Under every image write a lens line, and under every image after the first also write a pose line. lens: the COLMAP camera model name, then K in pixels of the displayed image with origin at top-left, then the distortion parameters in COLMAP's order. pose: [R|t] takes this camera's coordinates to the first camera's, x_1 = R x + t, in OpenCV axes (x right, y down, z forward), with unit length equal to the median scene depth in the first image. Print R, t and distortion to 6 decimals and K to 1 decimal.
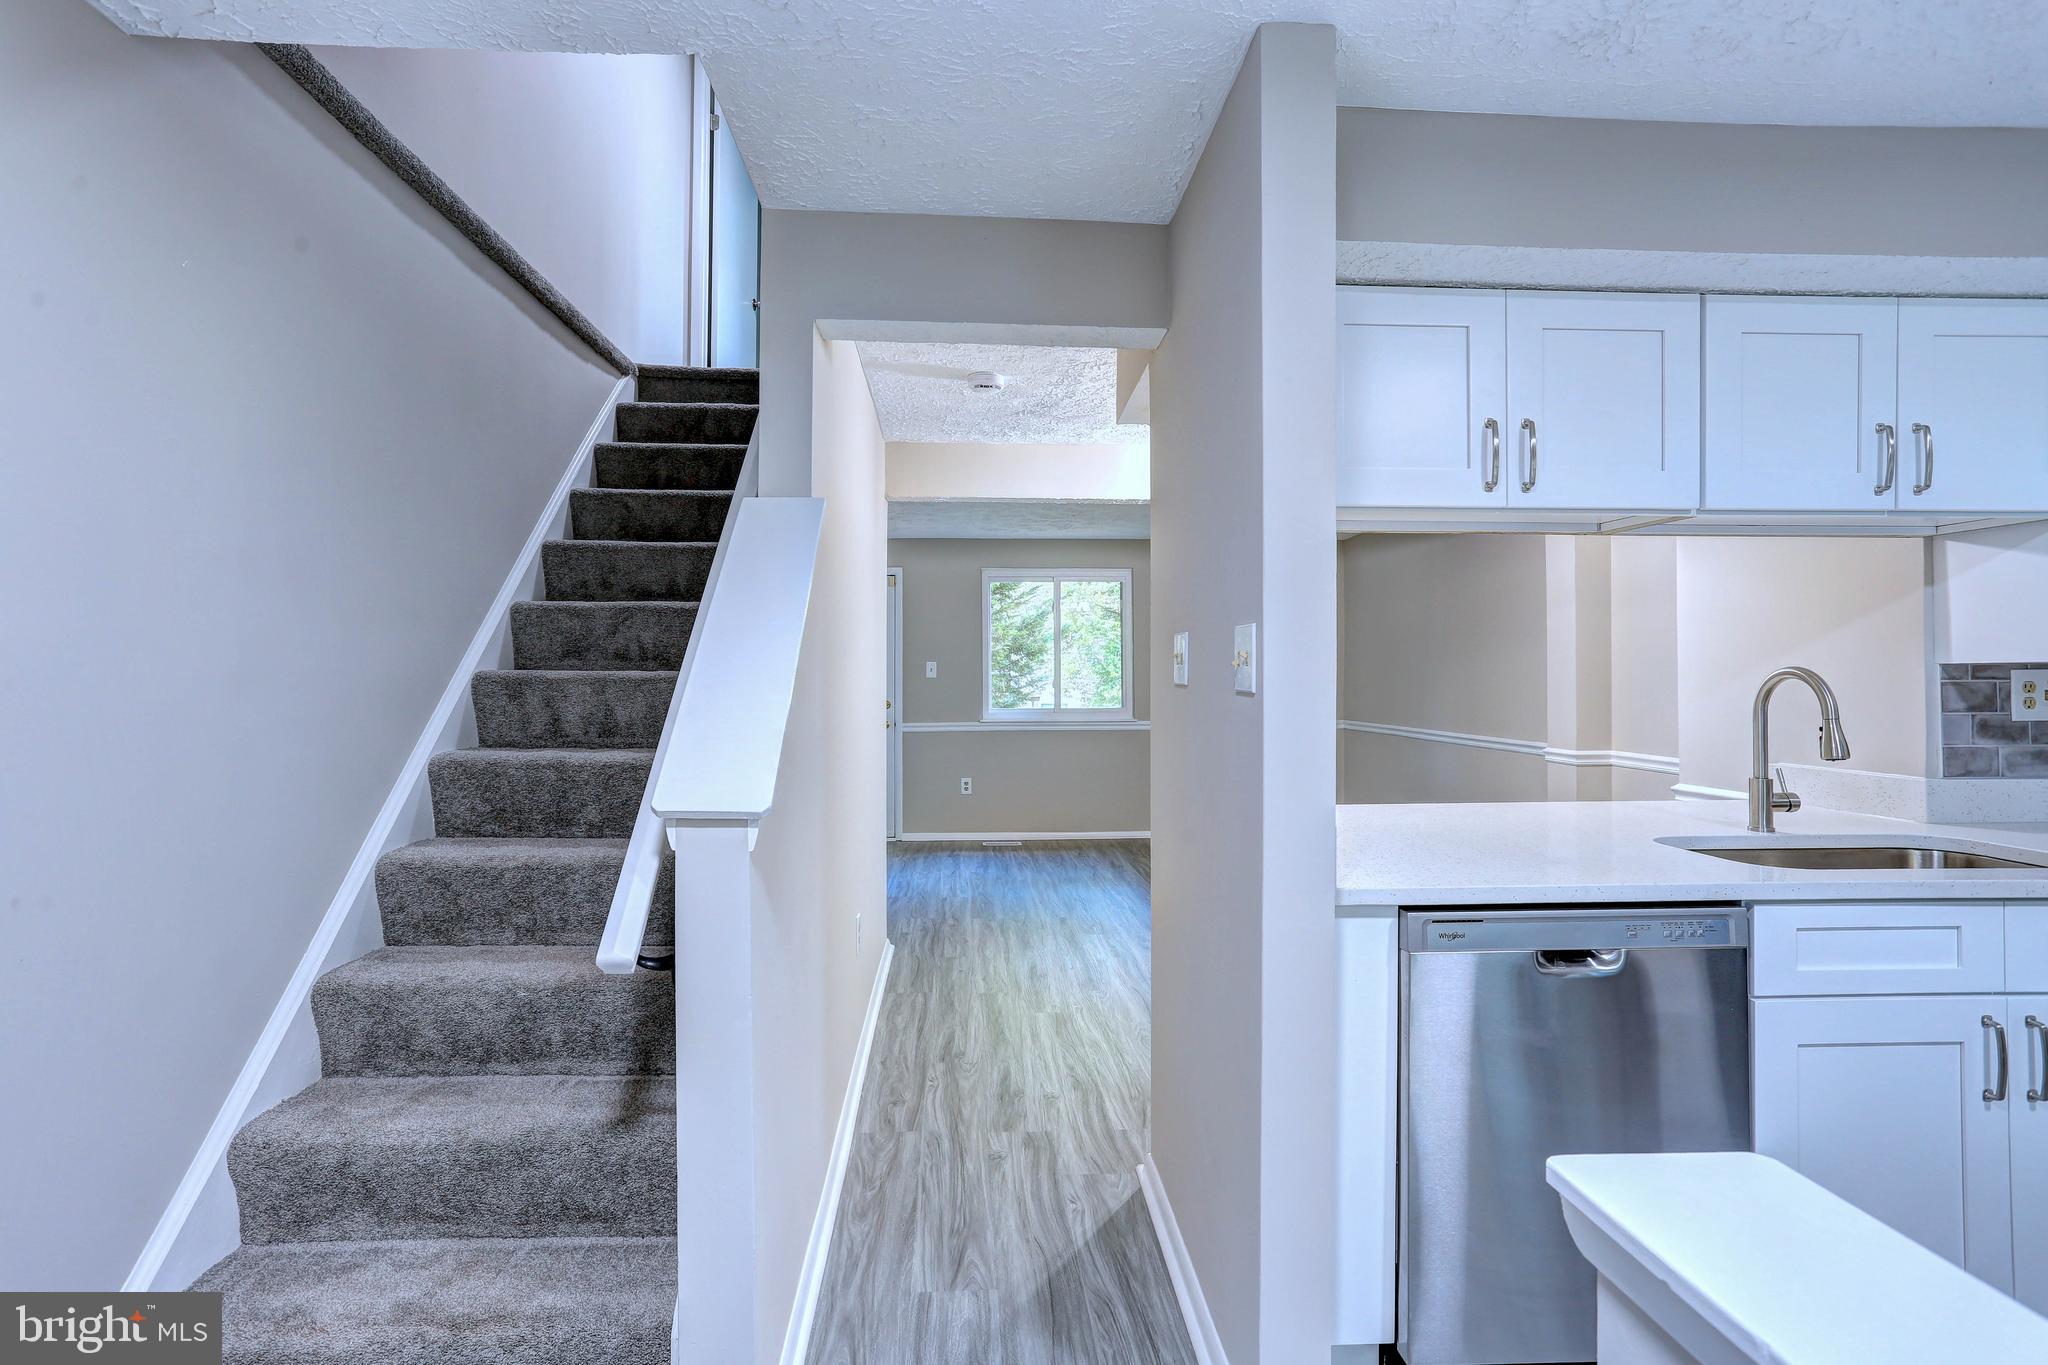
lens RADIAL K [[1030.4, 0, 1003.4], [0, 1030.4, 671.4], [0, 0, 1]] dist [-0.070208, 0.032330]
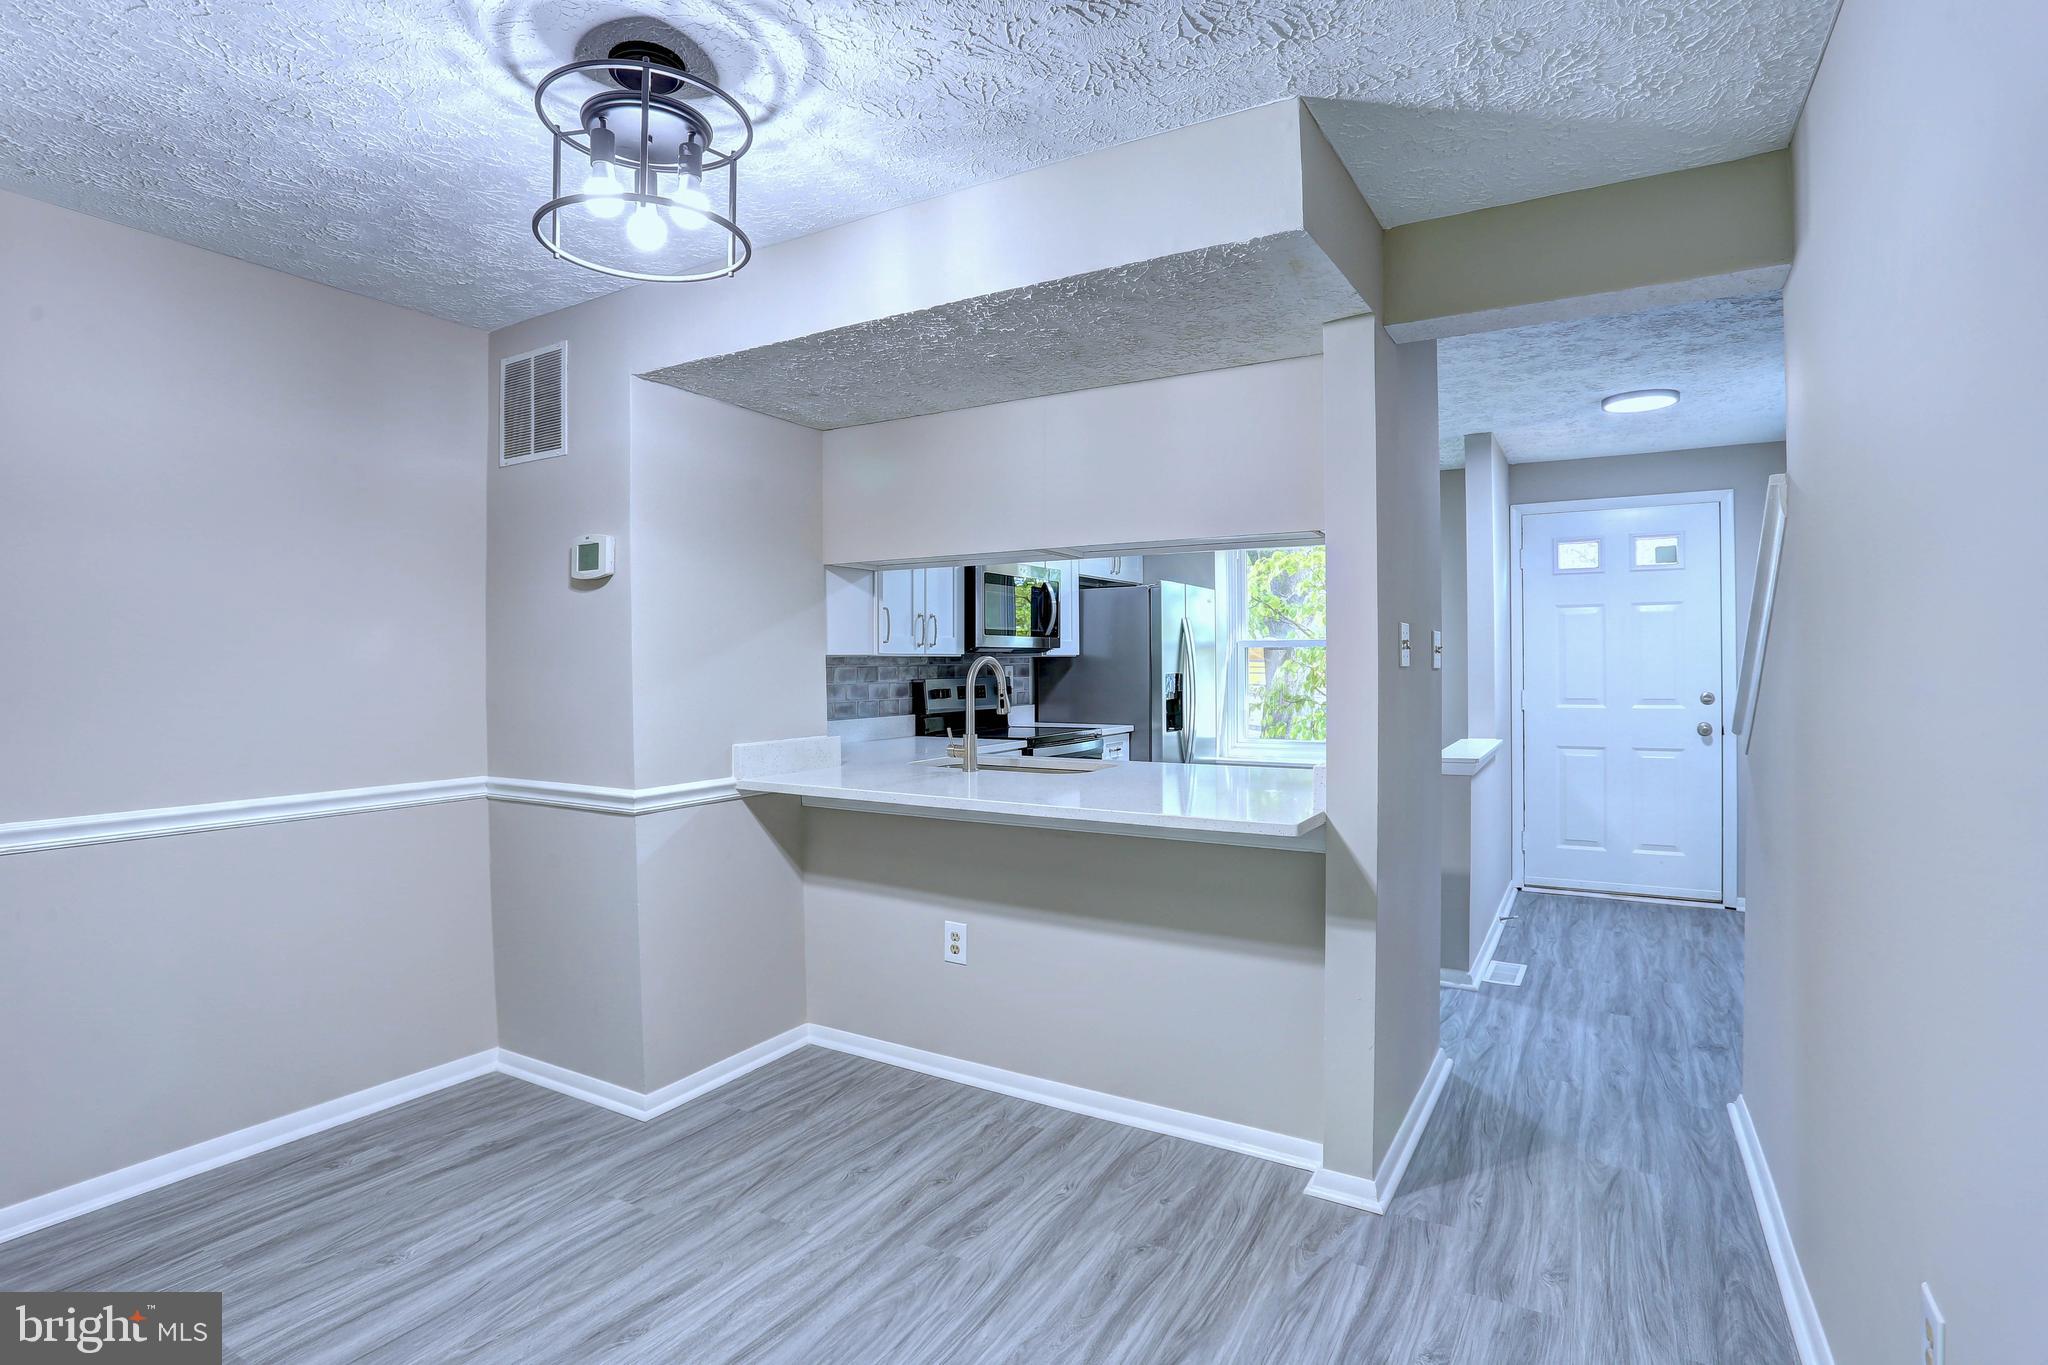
lens RADIAL K [[1030.4, 0, 1009.1], [0, 1030.4, 666.5], [0, 0, 1]] dist [-0.070208, 0.032330]
pose [[-0.835270, 0.004516, 0.549822, -0.099924], [0.004369, 0.999989, -0.001576, 0.013638], [-0.549823, 0.001085, -0.835281, 2.380504]]
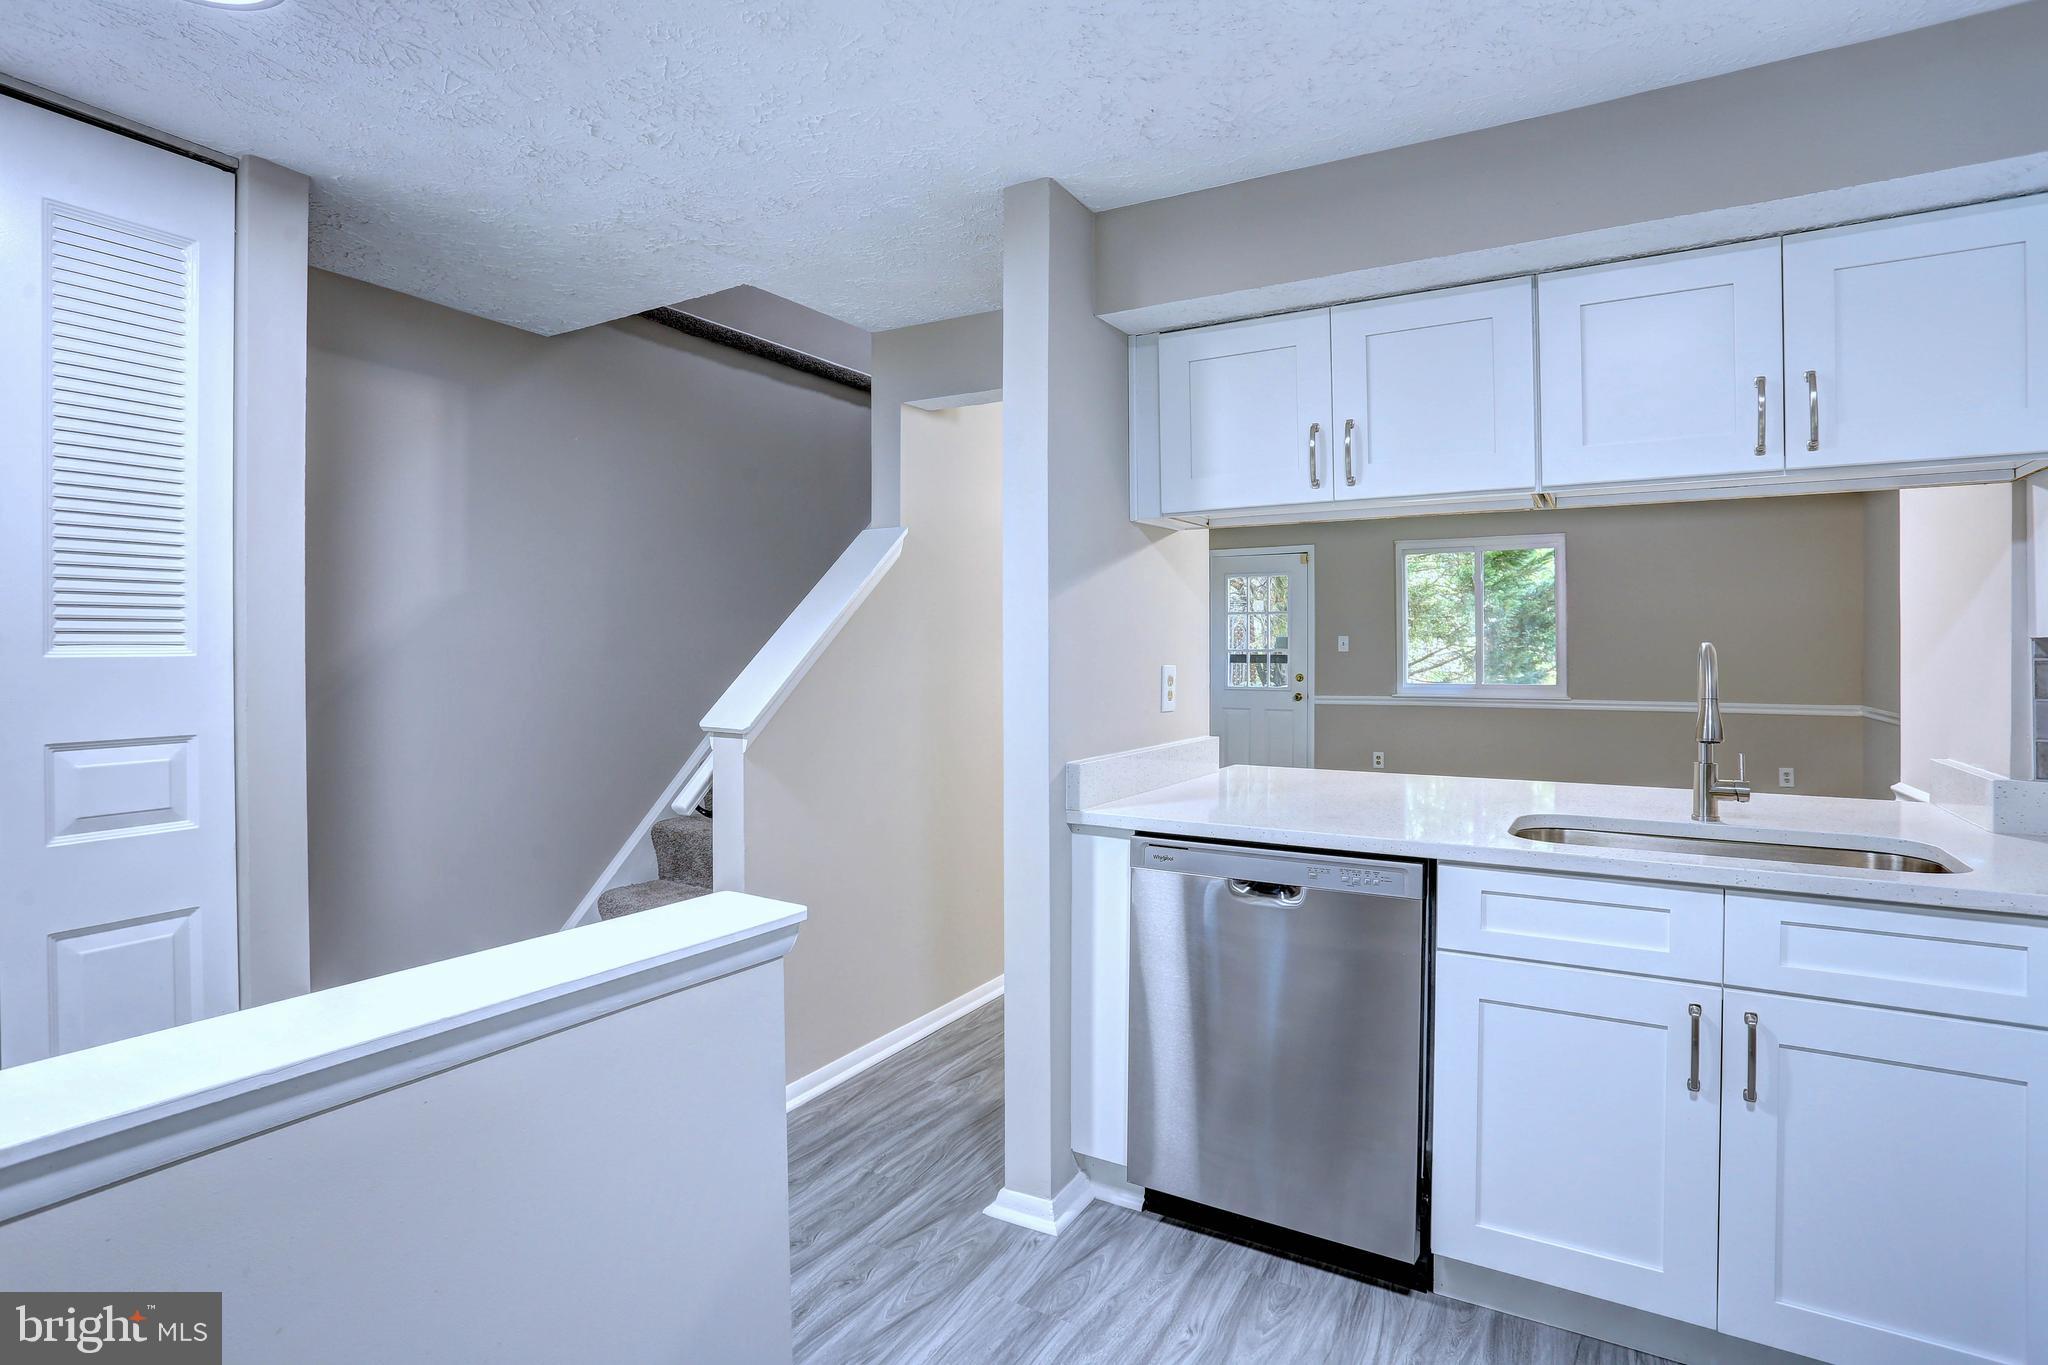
lens RADIAL K [[1030.4, 0, 1018.6], [0, 1030.4, 649.6], [0, 0, 1]] dist [-0.070208, 0.032330]
pose [[0.838542, 0.002546, -0.544832, 0.802759], [0.000312, 0.999987, 0.005154, -0.003463], [0.544837, -0.004492, 0.838530, -0.140600]]
